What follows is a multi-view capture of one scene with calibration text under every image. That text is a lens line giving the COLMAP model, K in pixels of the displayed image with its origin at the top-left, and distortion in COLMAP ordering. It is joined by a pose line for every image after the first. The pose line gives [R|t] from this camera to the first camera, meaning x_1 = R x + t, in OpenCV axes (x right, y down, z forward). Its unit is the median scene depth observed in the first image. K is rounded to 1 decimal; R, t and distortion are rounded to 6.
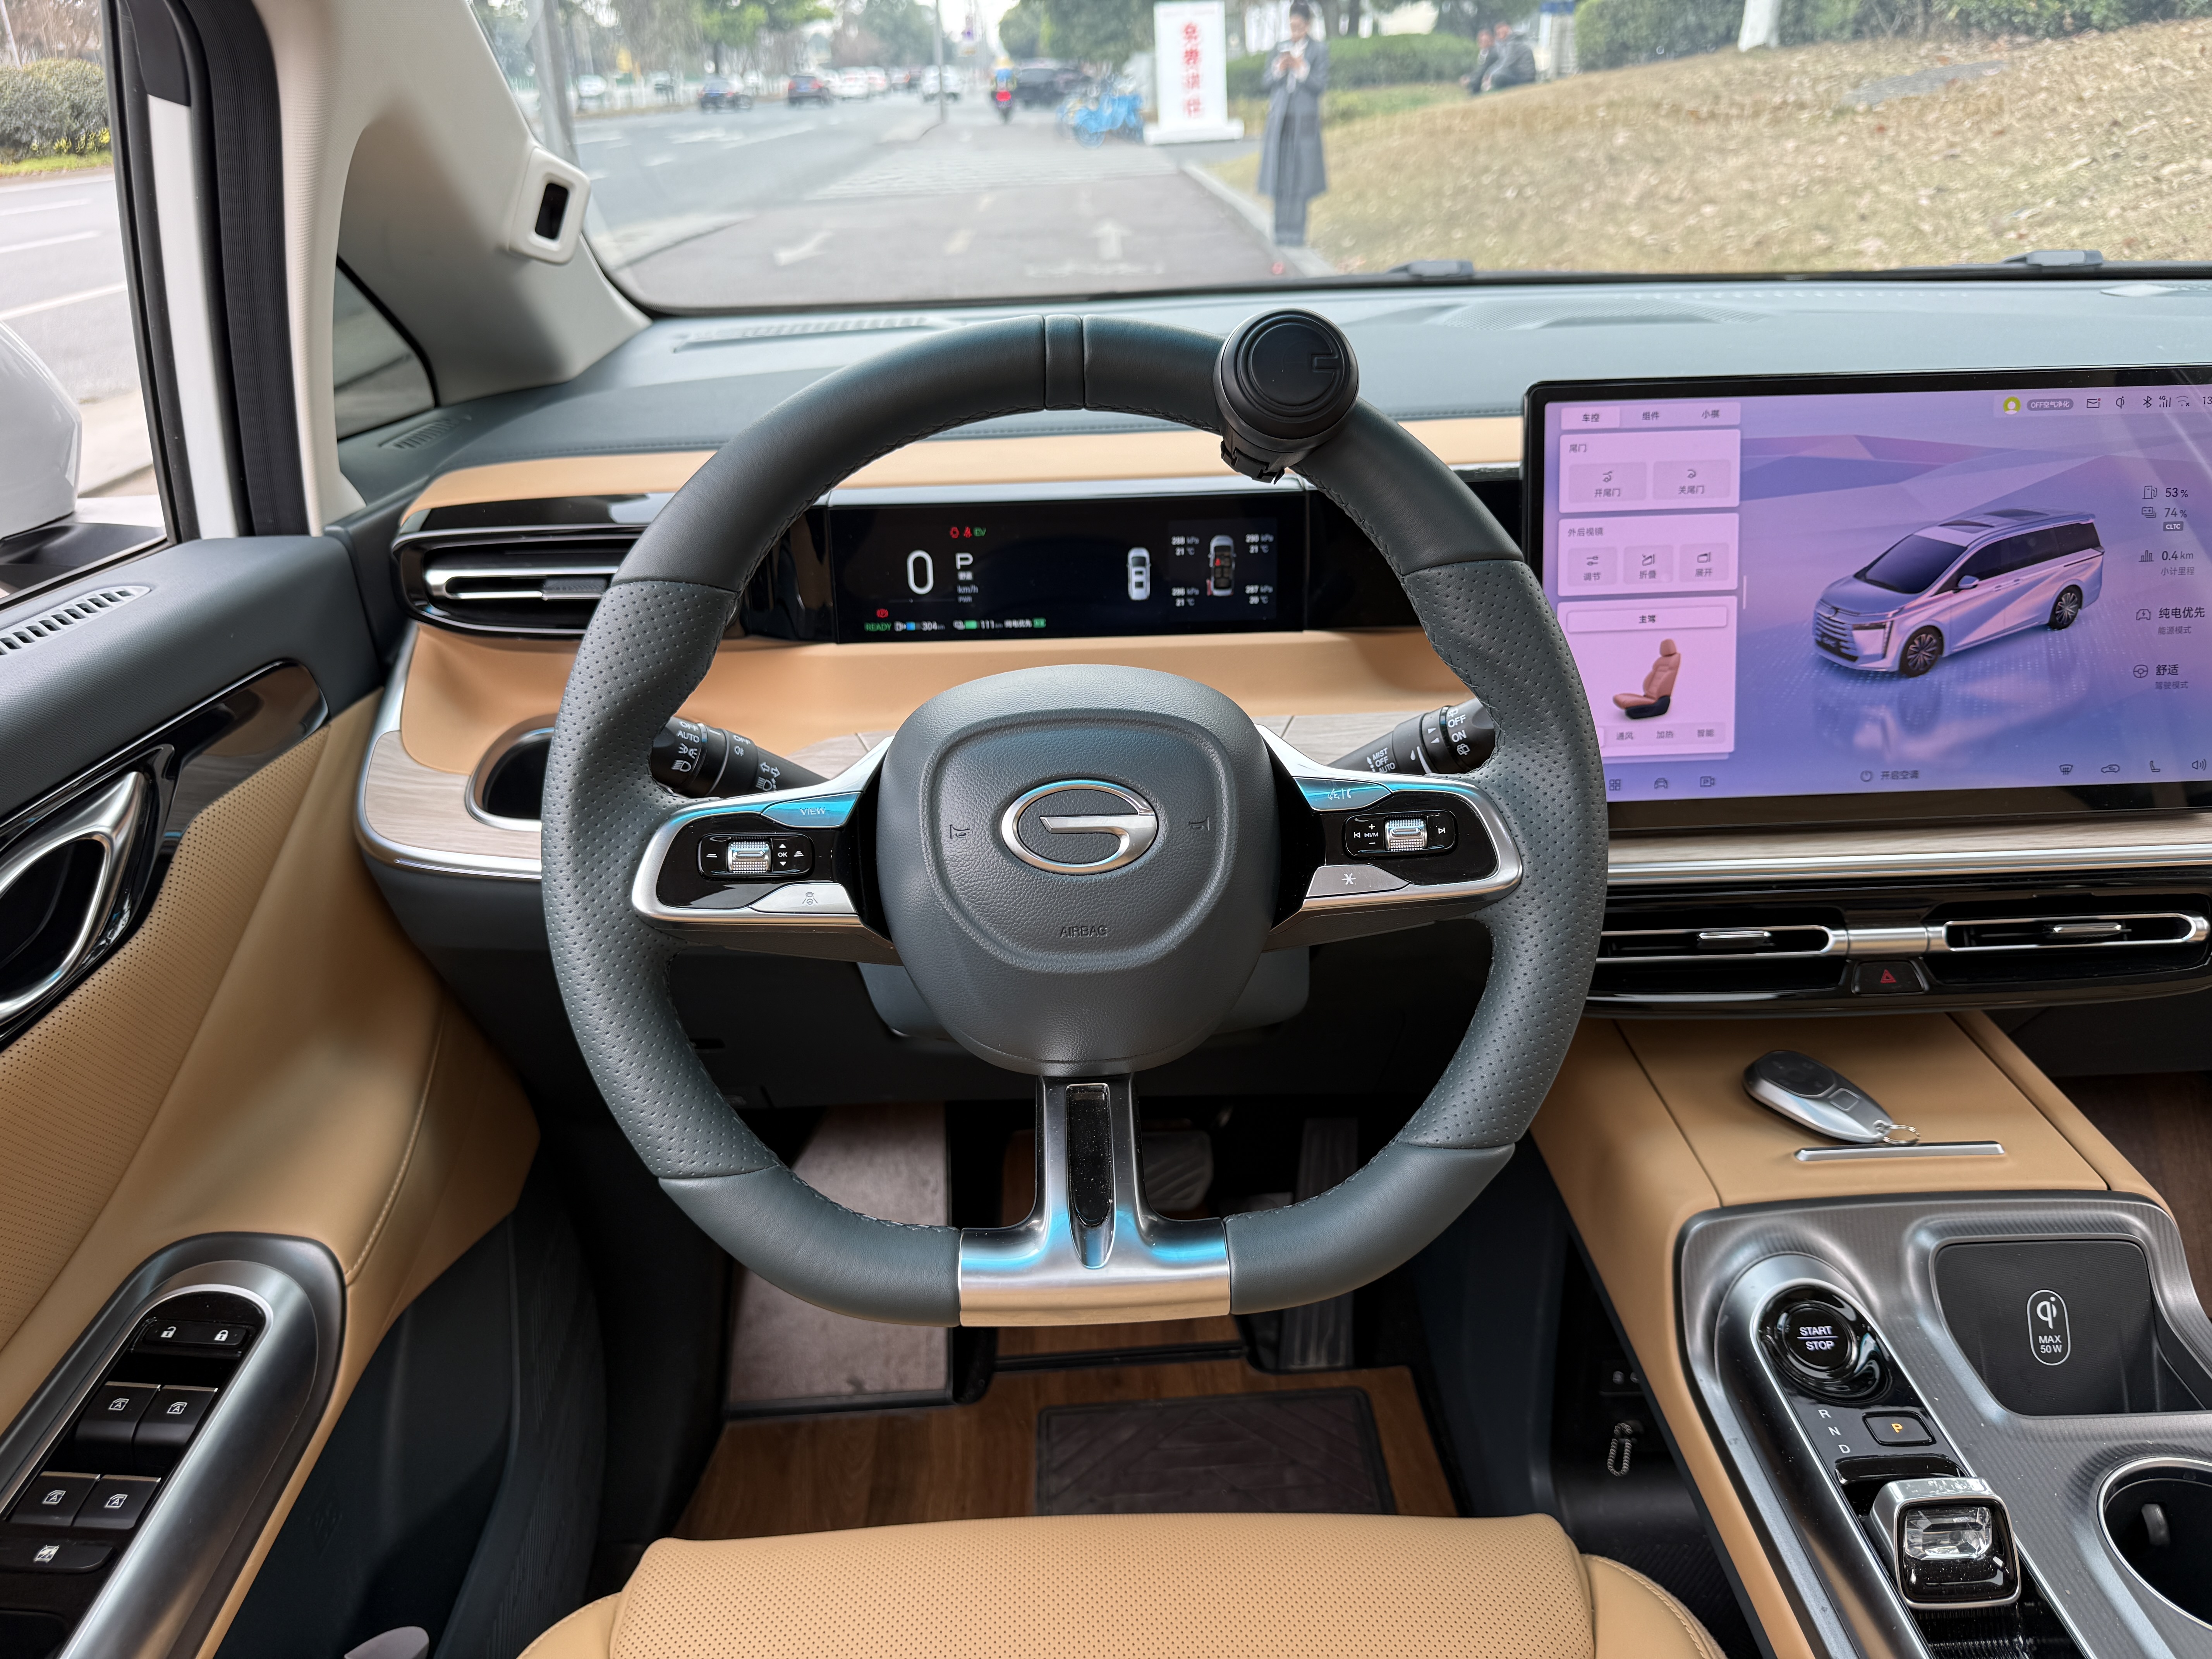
lens RADIAL K [[1582.0, 0, 1104.8], [0, 1582.0, 811.3], [0, 0, 1]] dist [-0.007689, -0.004667]
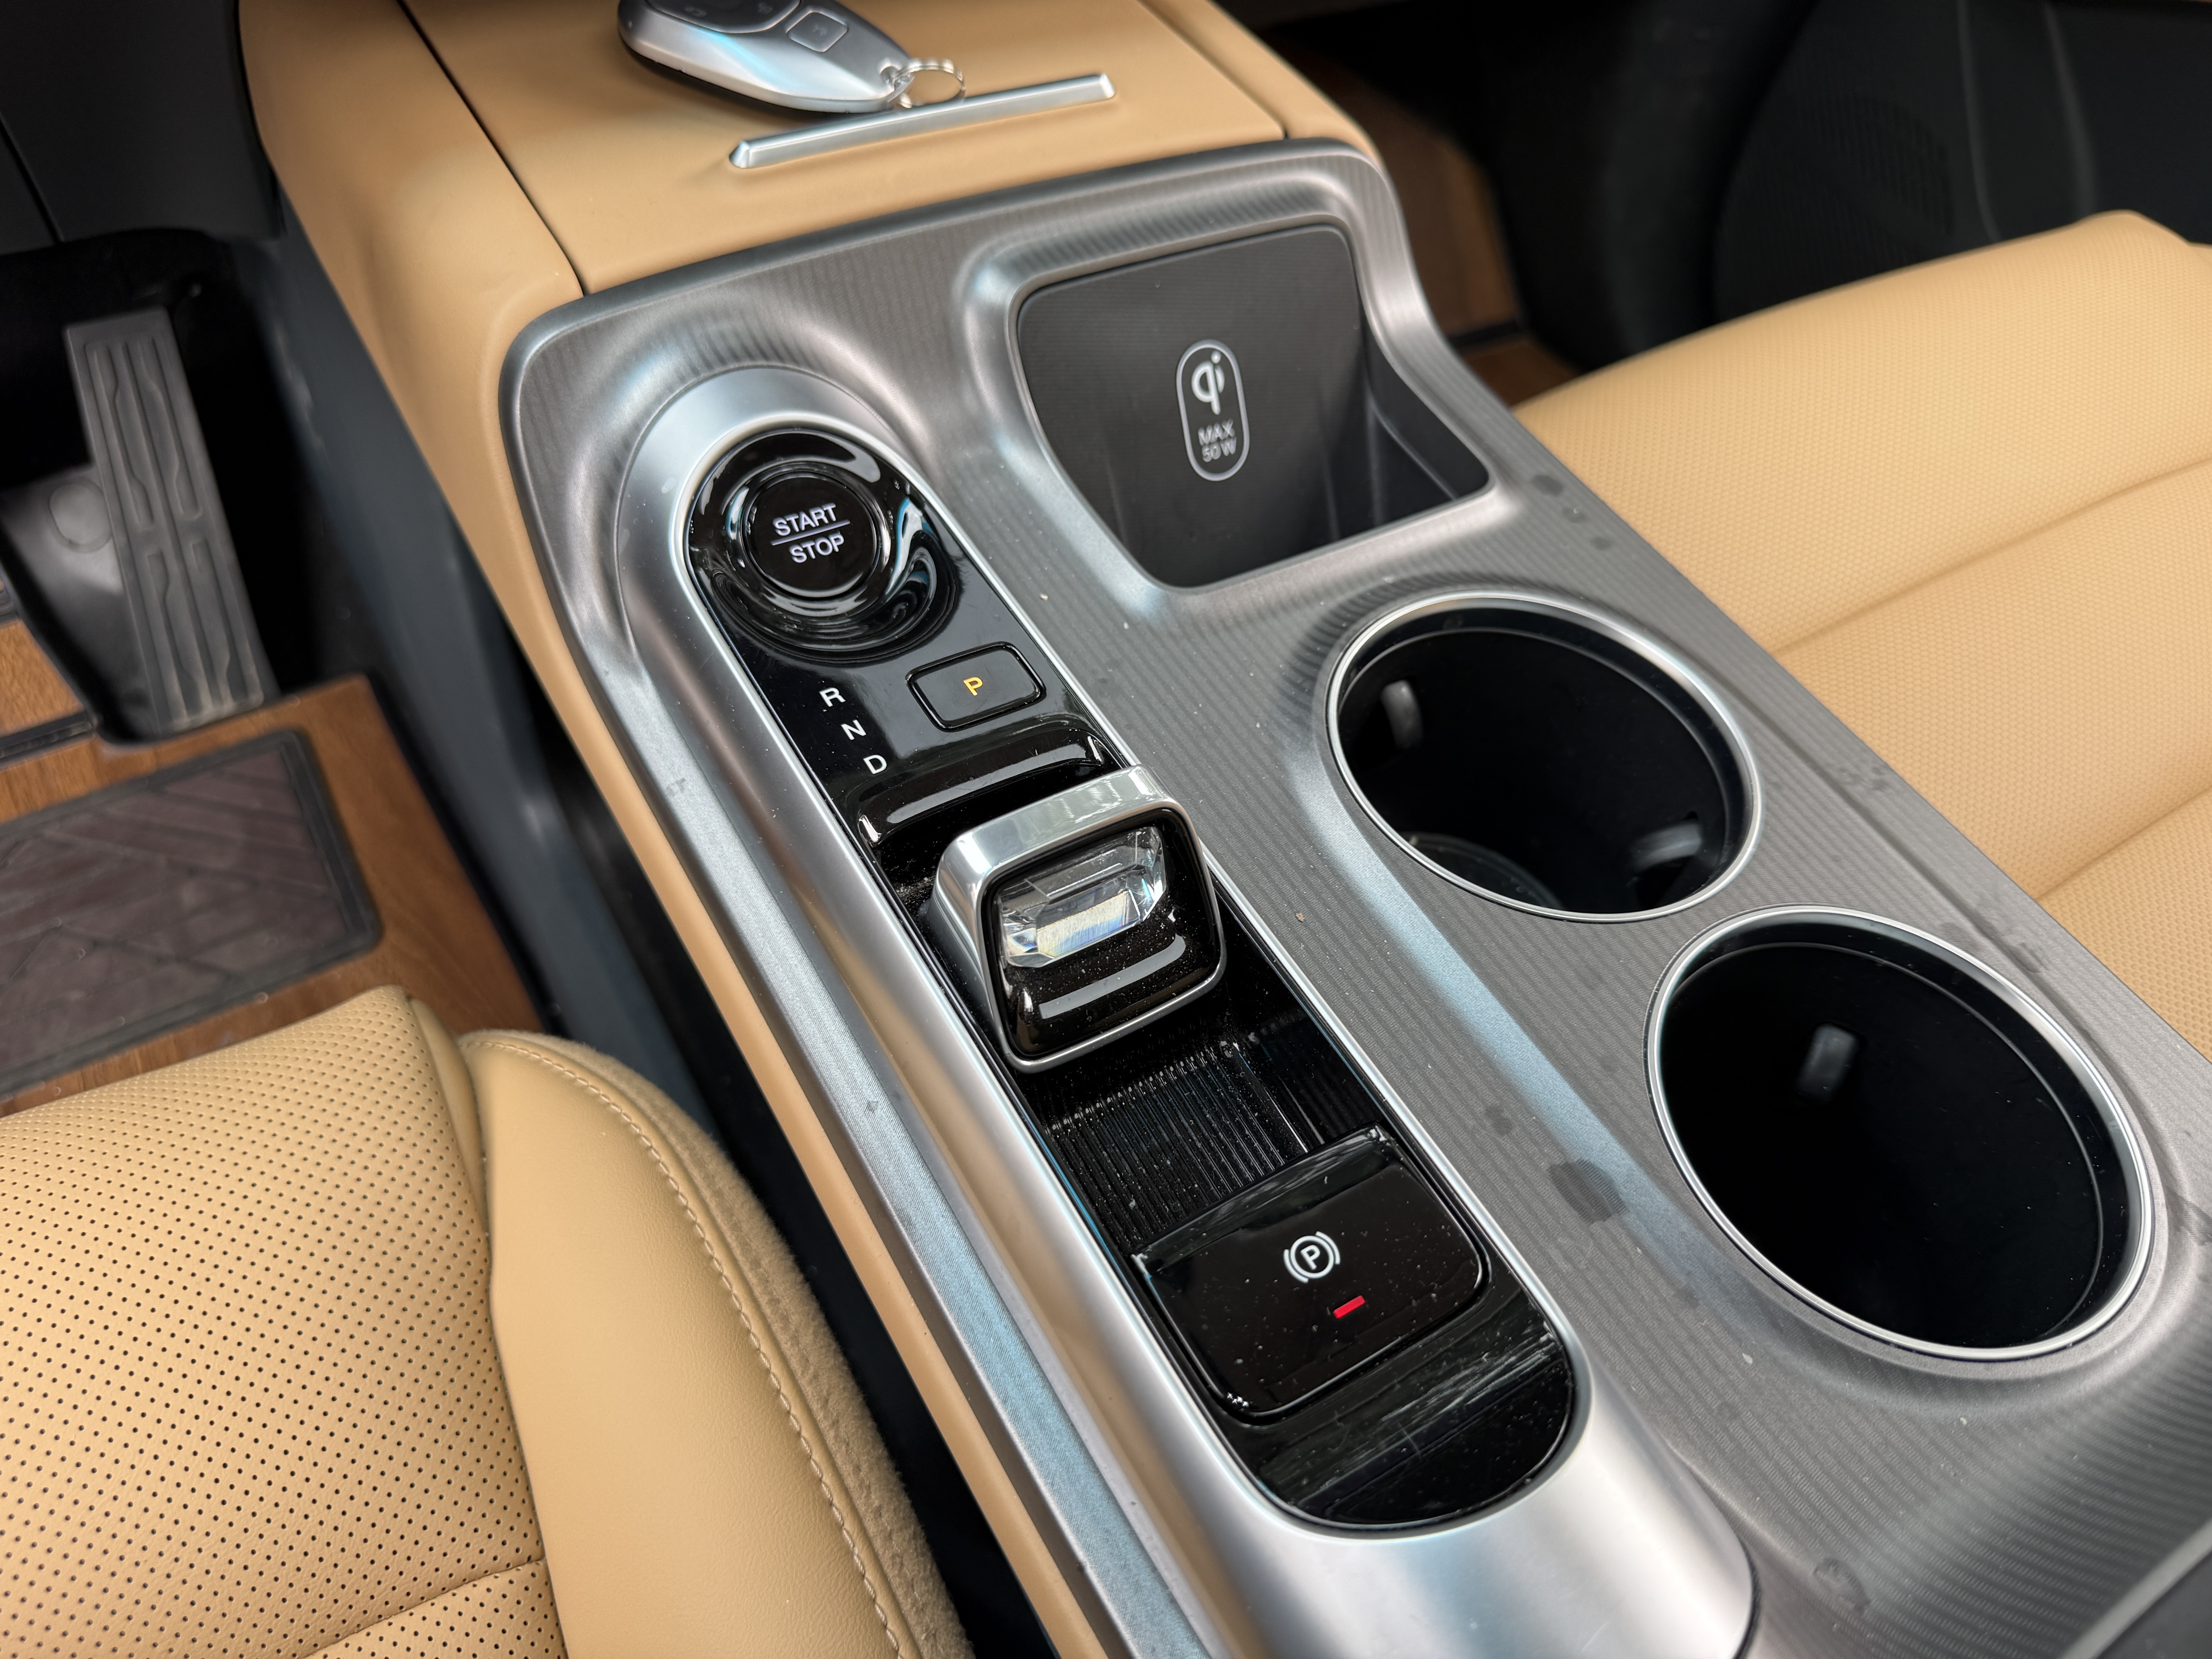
lens RADIAL K [[1546.1, 0, 1097.2], [0, 1546.1, 835.6], [0, 0, 1]] dist [0.002130, -0.008778]
pose [[0.857817, -0.319514, 0.402567, 0.277576], [0.080801, 0.857374, 0.508313, 0.163397], [-0.507563, -0.403512, 0.761287, 0.507084]]
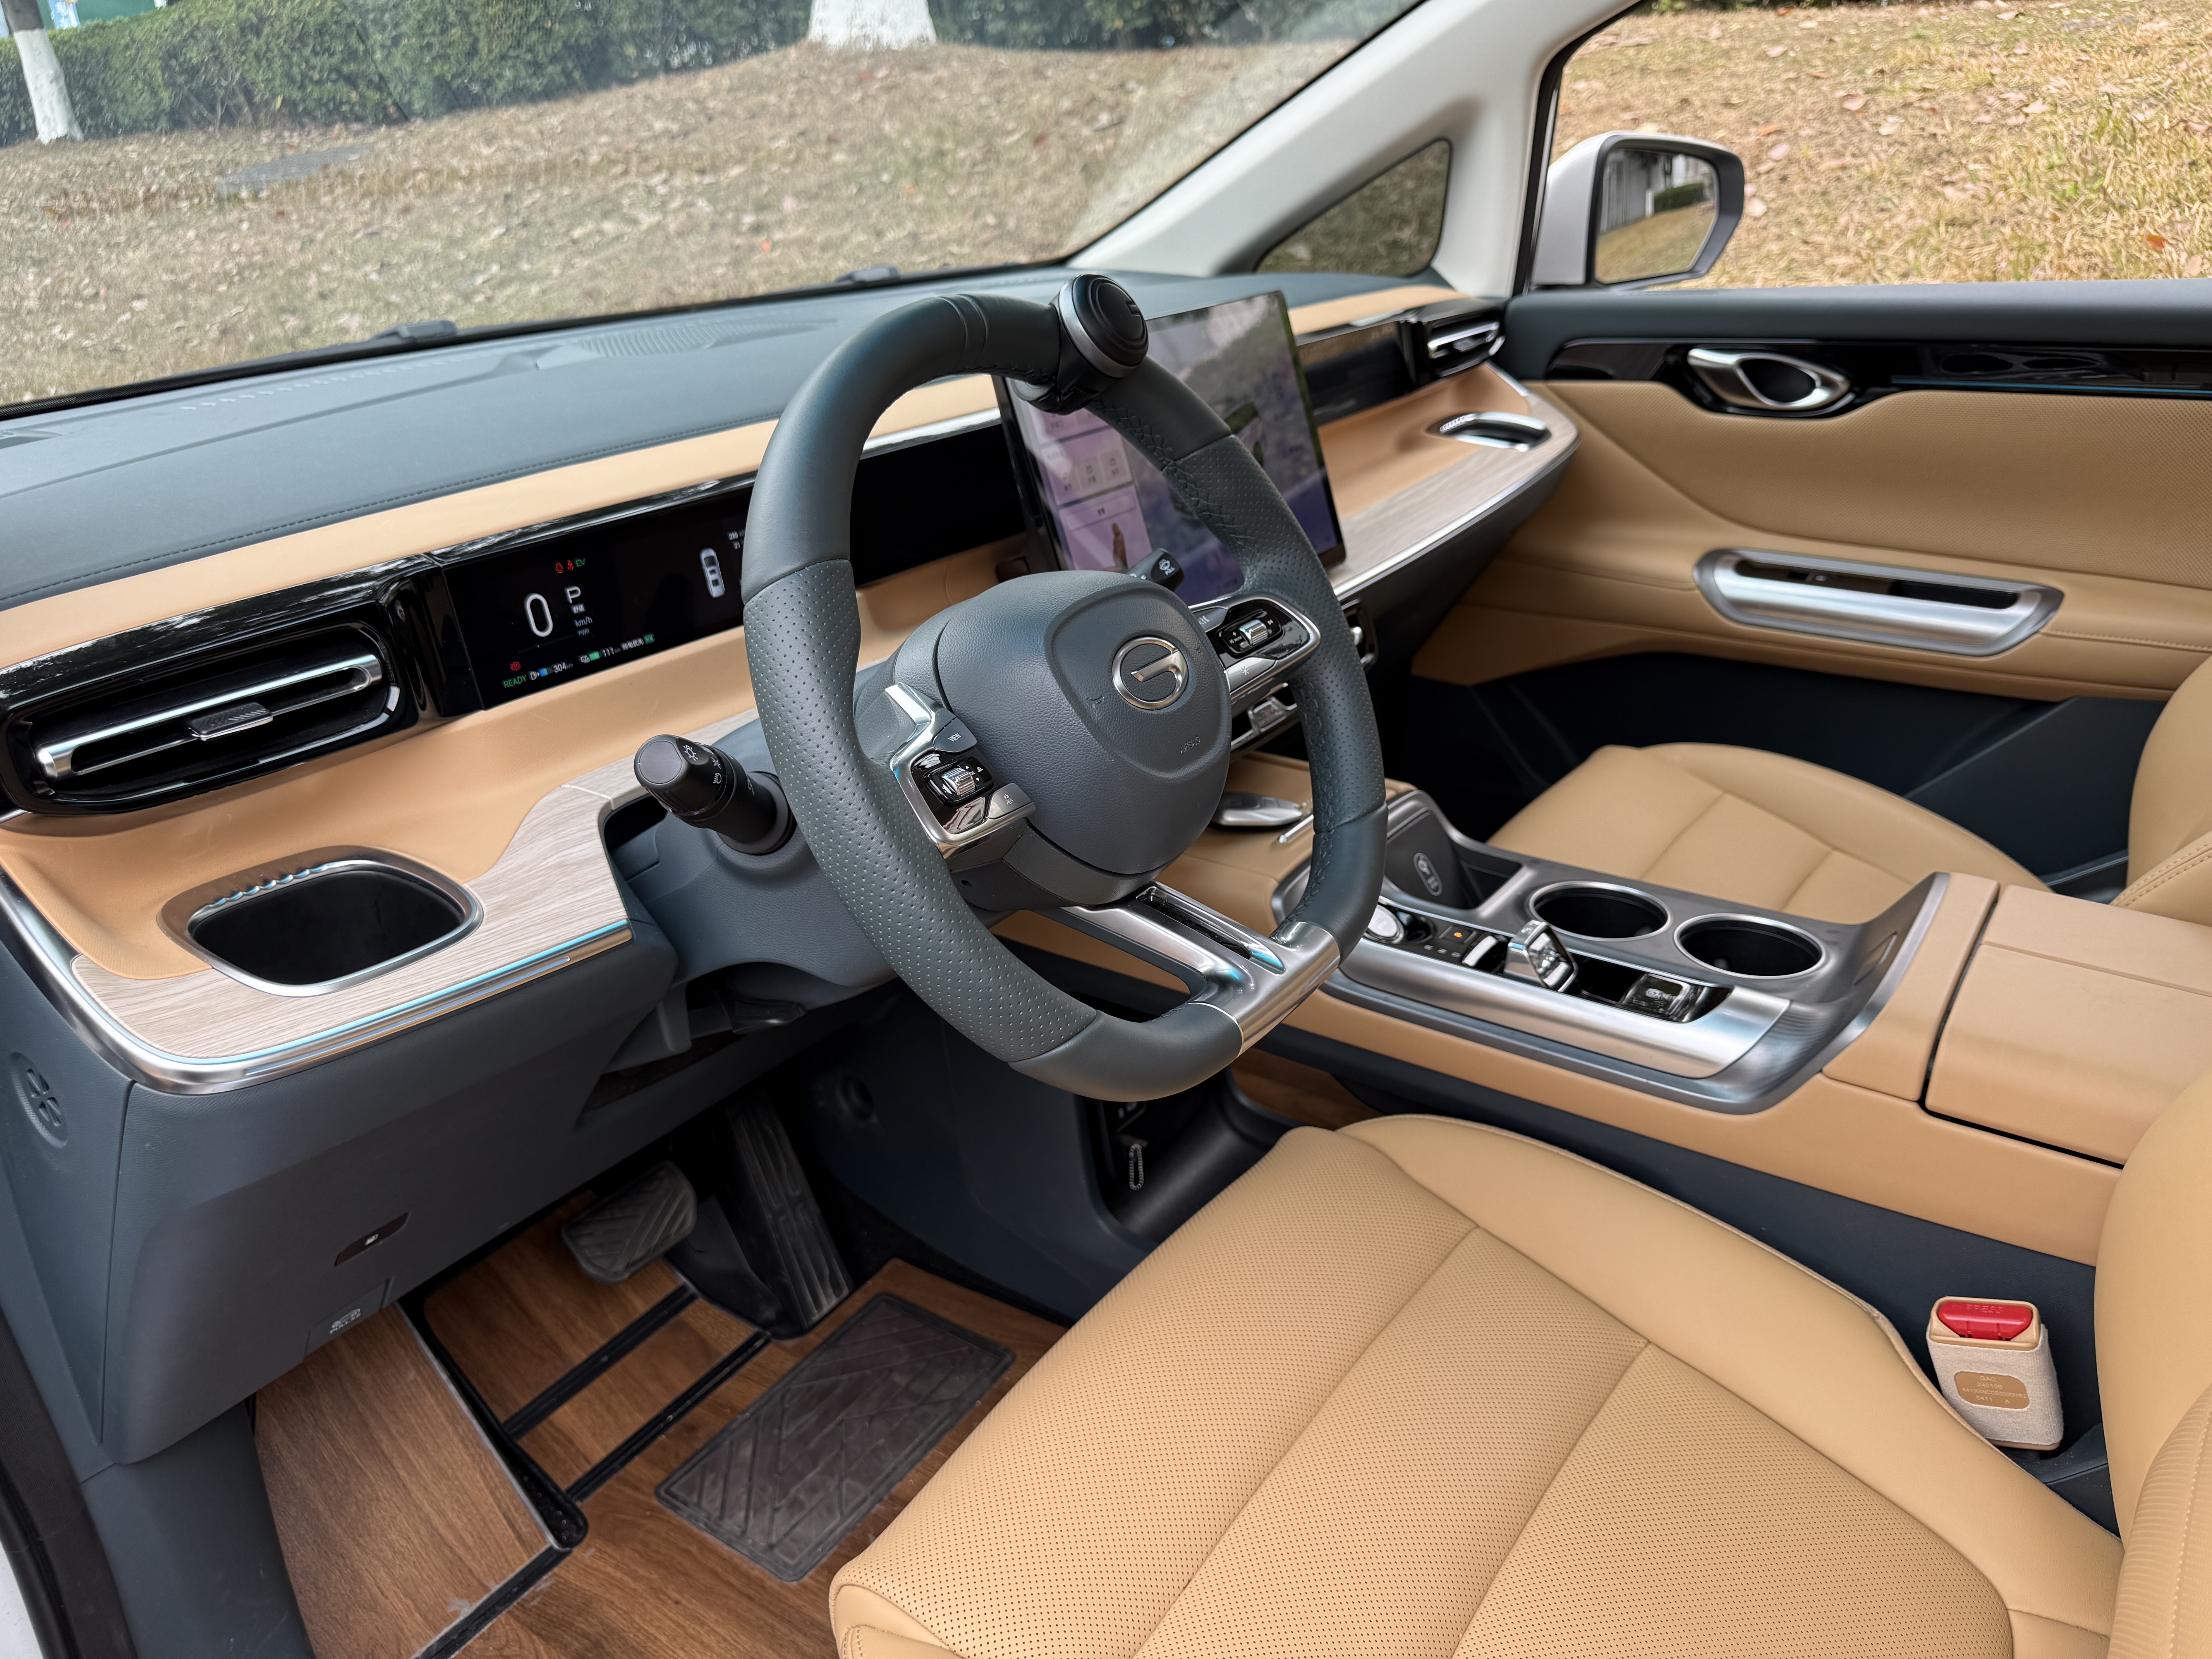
lens RADIAL K [[1585.7, 0, 1106.0], [0, 1585.7, 829.5], [0, 0, 1]] dist [0.004164, -0.024850]
pose [[0.596017, -0.321567, 0.735771, -0.721986], [0.350891, 0.928494, 0.121553, -0.027000], [-0.722246, 0.185728, 0.666233, 0.133111]]
